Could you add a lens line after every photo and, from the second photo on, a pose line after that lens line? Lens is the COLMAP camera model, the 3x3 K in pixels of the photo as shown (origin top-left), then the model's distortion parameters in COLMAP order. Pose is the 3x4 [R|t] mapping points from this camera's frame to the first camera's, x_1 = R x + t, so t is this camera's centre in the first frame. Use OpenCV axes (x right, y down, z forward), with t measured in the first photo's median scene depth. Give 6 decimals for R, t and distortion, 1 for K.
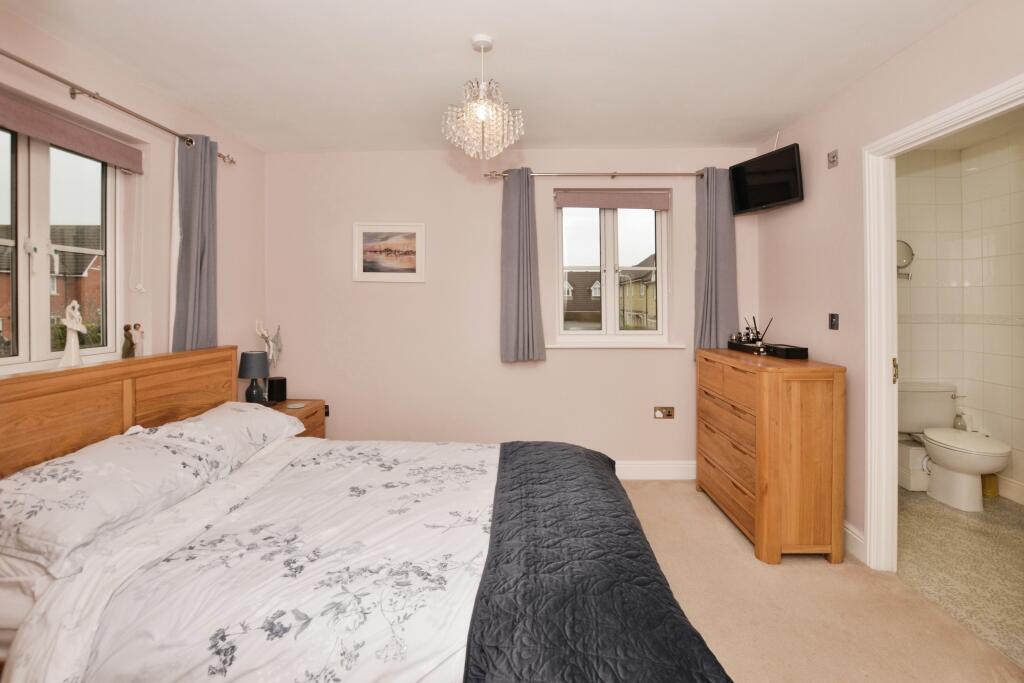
lens RADIAL K [[468.4, 0, 512.4], [0, 468.4, 307.6], [0, 0, 1]] dist [-0.020775, 0.000153]
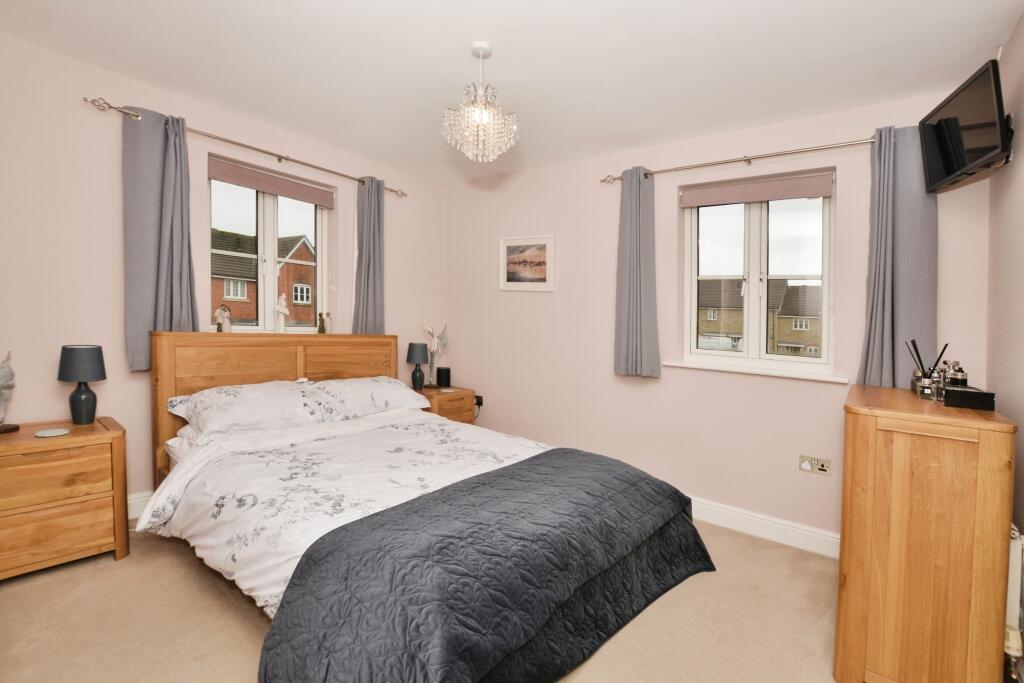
lens RADIAL K [[460.0, 0, 512.0], [0, 460.0, 341.5], [0, 0, 1]] dist [-0.024816, -0.000140]
pose [[0.810639, 0.069503, -0.581406, 0.488996], [-0.059784, 0.997566, 0.035896, 0.037761], [0.582486, 0.005660, 0.812821, 0.154550]]
